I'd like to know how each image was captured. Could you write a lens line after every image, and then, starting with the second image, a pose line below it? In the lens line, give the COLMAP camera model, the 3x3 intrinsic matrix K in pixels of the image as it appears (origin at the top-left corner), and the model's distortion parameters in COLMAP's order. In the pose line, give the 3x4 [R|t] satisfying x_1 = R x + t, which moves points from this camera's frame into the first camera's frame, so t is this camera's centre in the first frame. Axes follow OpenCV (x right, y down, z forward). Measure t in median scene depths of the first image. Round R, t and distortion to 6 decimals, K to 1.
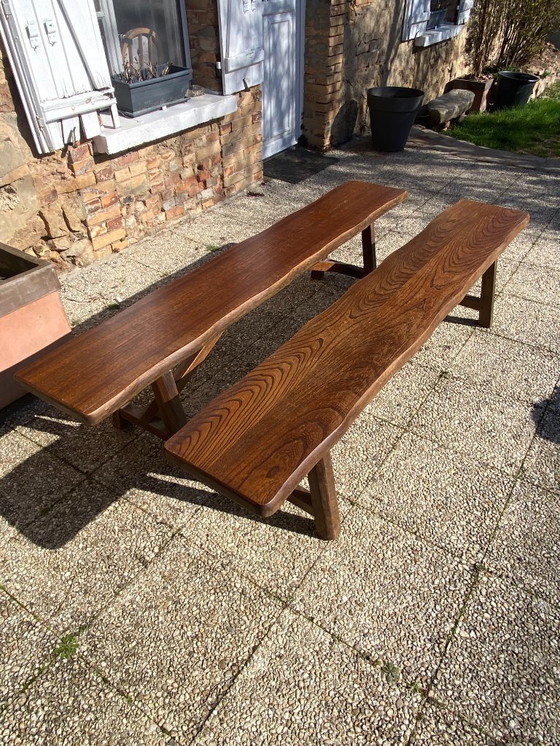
lens RADIAL K [[515.0, 0, 290.7], [0, 515.0, 373.5], [0, 0, 1]] dist [0.055162, -0.059464]
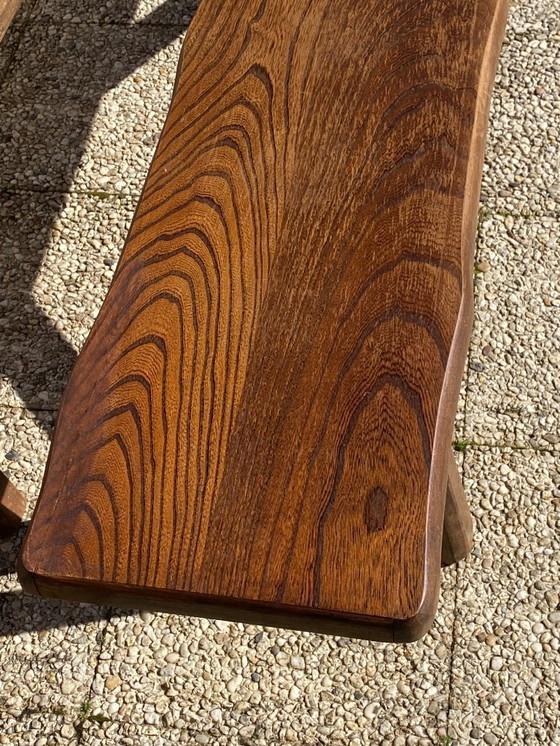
lens RADIAL K [[1160.4, 0, 295.6], [0, 1160.4, 372.6], [0, 0, 1]] dist [0.102186, -0.022661]
pose [[0.900366, -0.390397, 0.192174, -0.087571], [0.329156, 0.899918, 0.286015, -0.058649], [-0.284600, -0.194263, 0.938757, 0.133644]]
